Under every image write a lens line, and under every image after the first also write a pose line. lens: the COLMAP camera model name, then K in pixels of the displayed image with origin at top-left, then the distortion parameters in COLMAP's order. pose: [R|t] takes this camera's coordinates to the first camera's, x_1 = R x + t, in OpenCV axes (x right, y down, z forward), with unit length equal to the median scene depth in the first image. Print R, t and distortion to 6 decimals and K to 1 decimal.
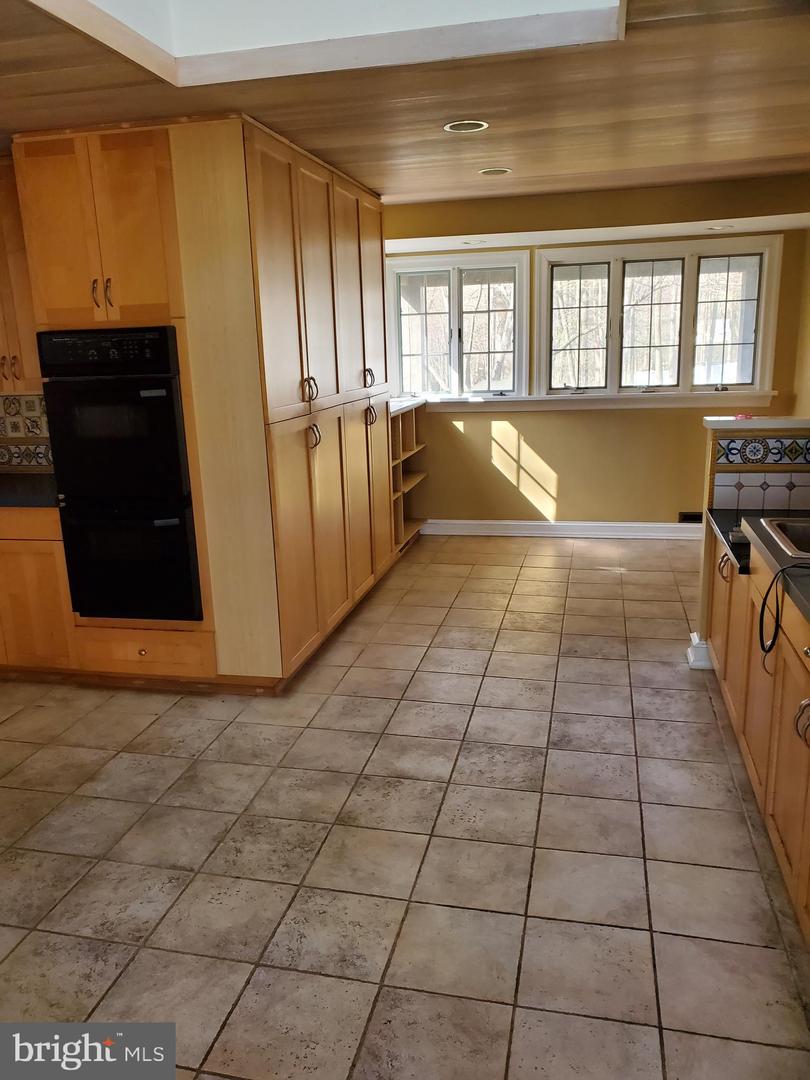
lens RADIAL K [[837.6, 0, 401.0], [0, 837.6, 533.8], [0, 0, 1]] dist [0.018570, -0.001712]
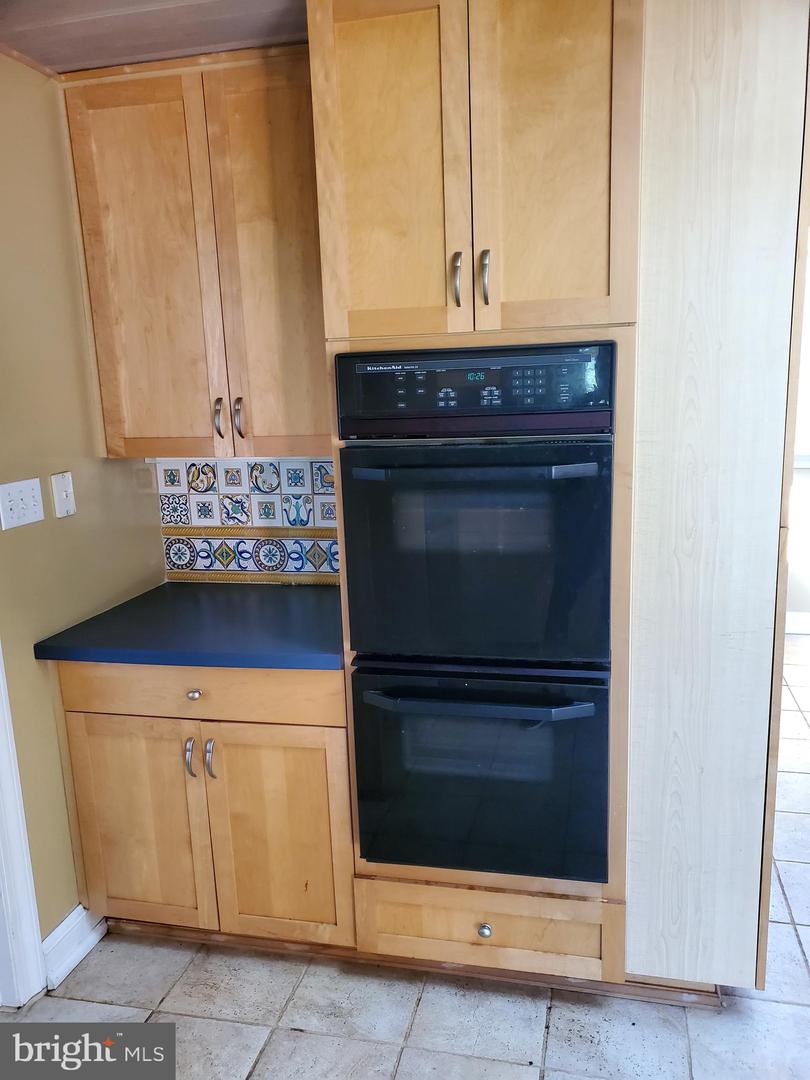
lens RADIAL K [[837.6, 0, 411.4], [0, 837.6, 543.7], [0, 0, 1]] dist [0.018570, -0.001712]
pose [[0.999997, 0.000458, 0.002423, -0.353023], [-0.000382, 0.999513, -0.031219, -0.095162], [-0.002436, 0.031218, 0.999510, 0.434198]]
